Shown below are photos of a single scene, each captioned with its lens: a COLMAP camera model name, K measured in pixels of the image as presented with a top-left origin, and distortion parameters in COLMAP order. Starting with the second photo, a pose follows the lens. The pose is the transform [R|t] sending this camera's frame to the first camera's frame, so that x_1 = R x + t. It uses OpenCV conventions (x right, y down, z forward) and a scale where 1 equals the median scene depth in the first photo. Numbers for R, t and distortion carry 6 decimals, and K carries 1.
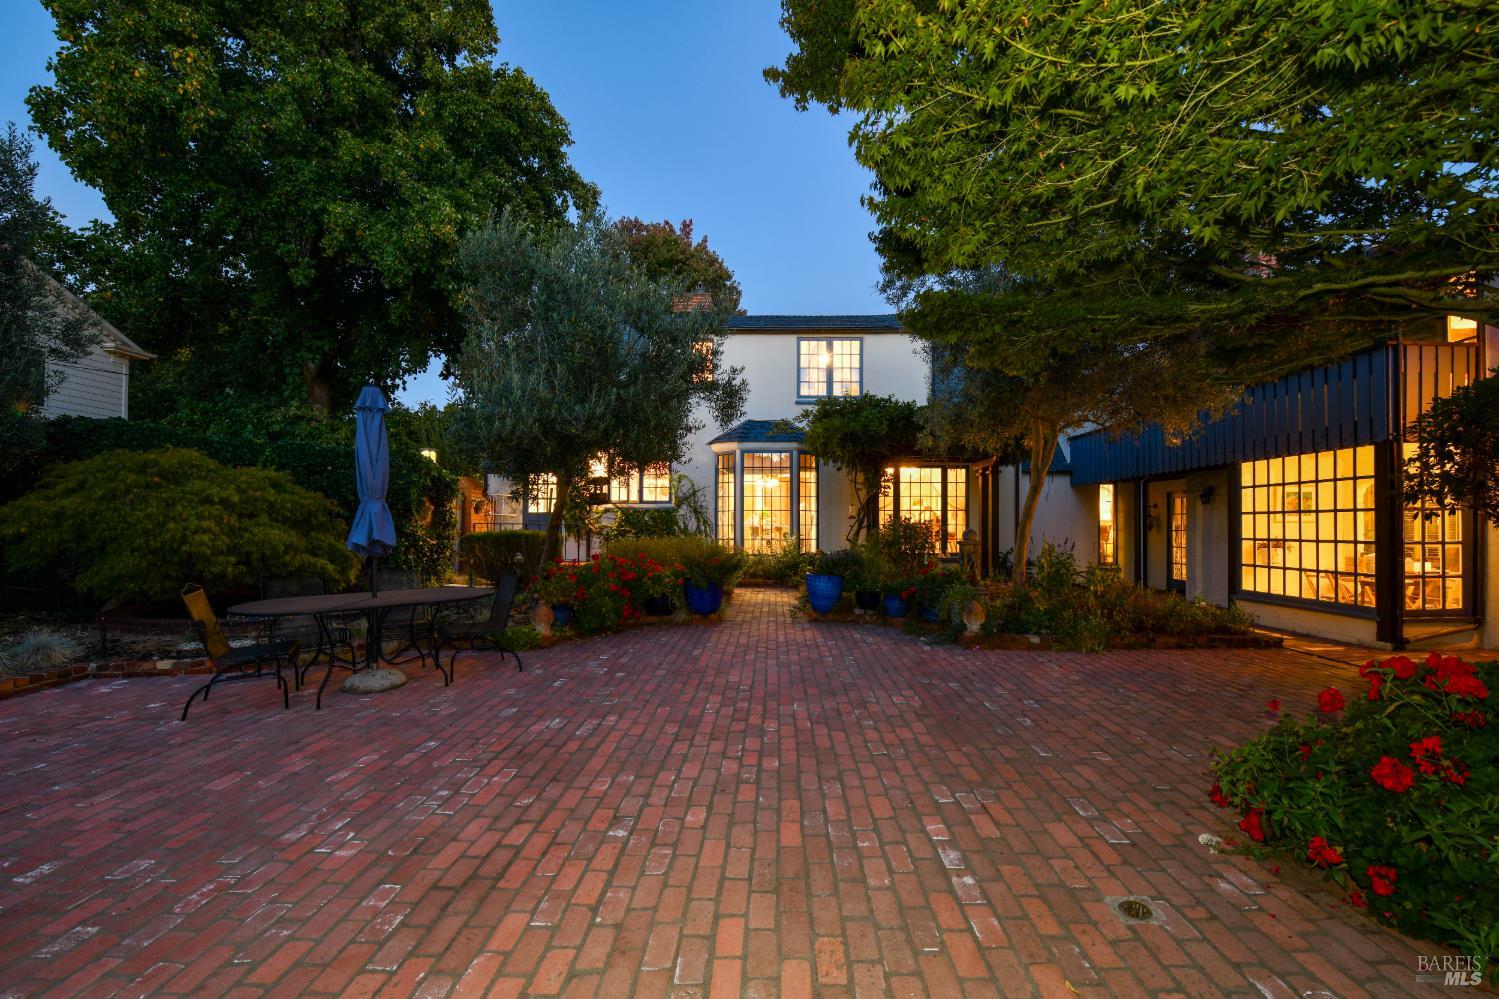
lens RADIAL K [[576.2, 0, 762.3], [0, 576.2, 522.4], [0, 0, 1]] dist [-0.014121, -0.000163]
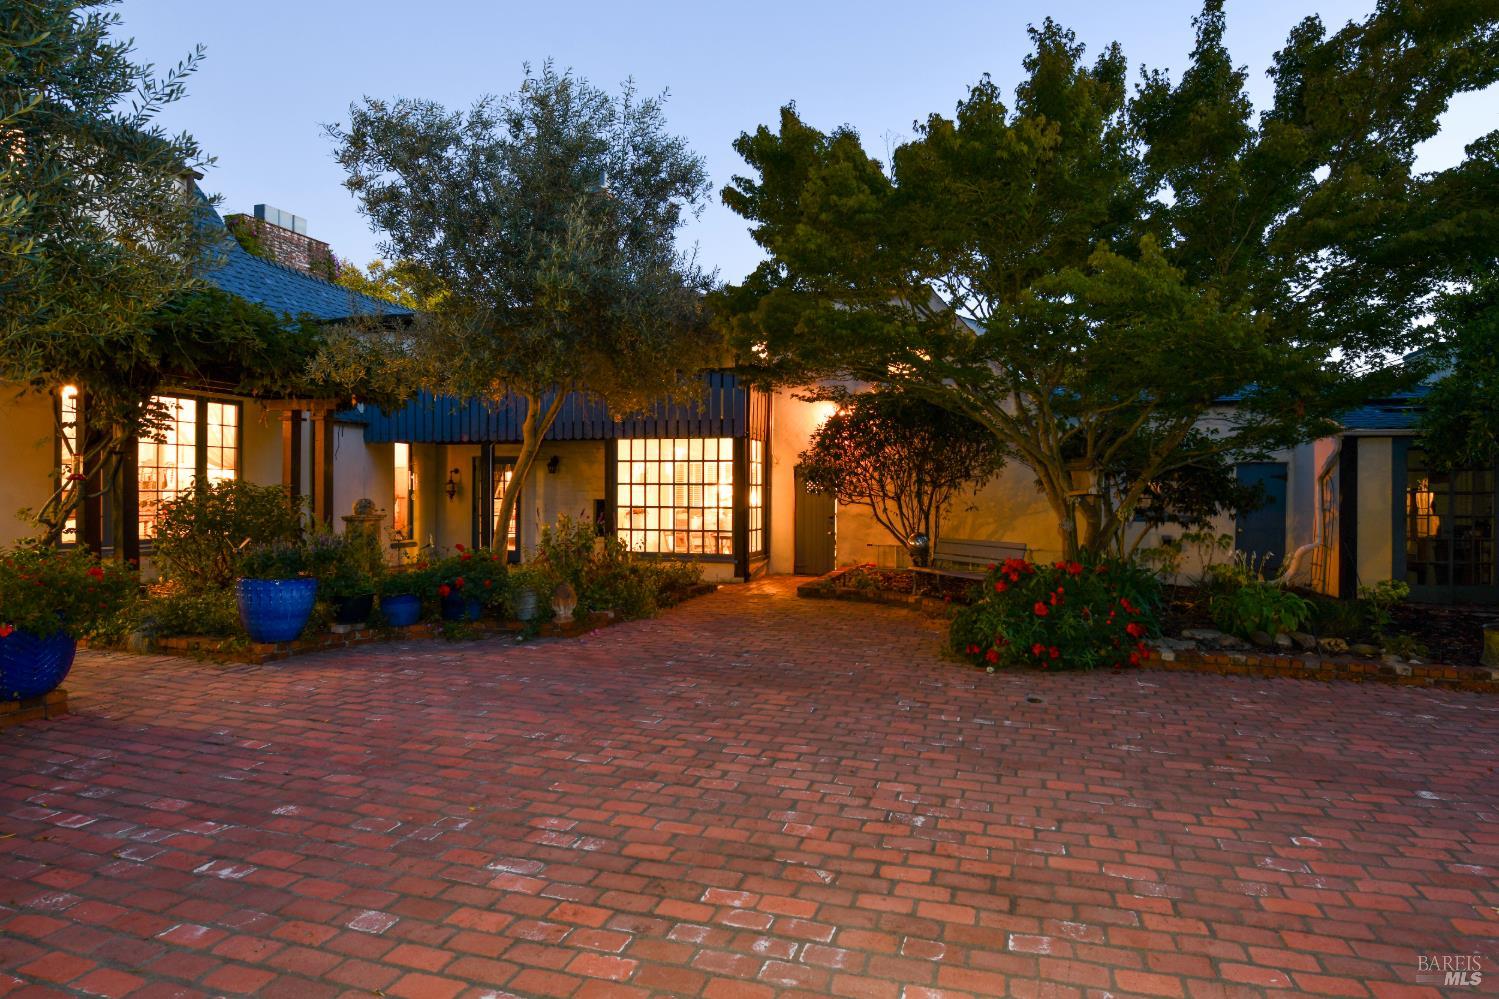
lens RADIAL K [[792.5, 0, 750.6], [0, 792.5, 496.8], [0, 0, 1]] dist [-0.016838, -0.000590]
pose [[0.244288, -0.006072, 0.969684, -1.099038], [-0.012478, 0.999878, 0.009405, -0.014603], [-0.969623, -0.014397, 0.244182, 0.644975]]
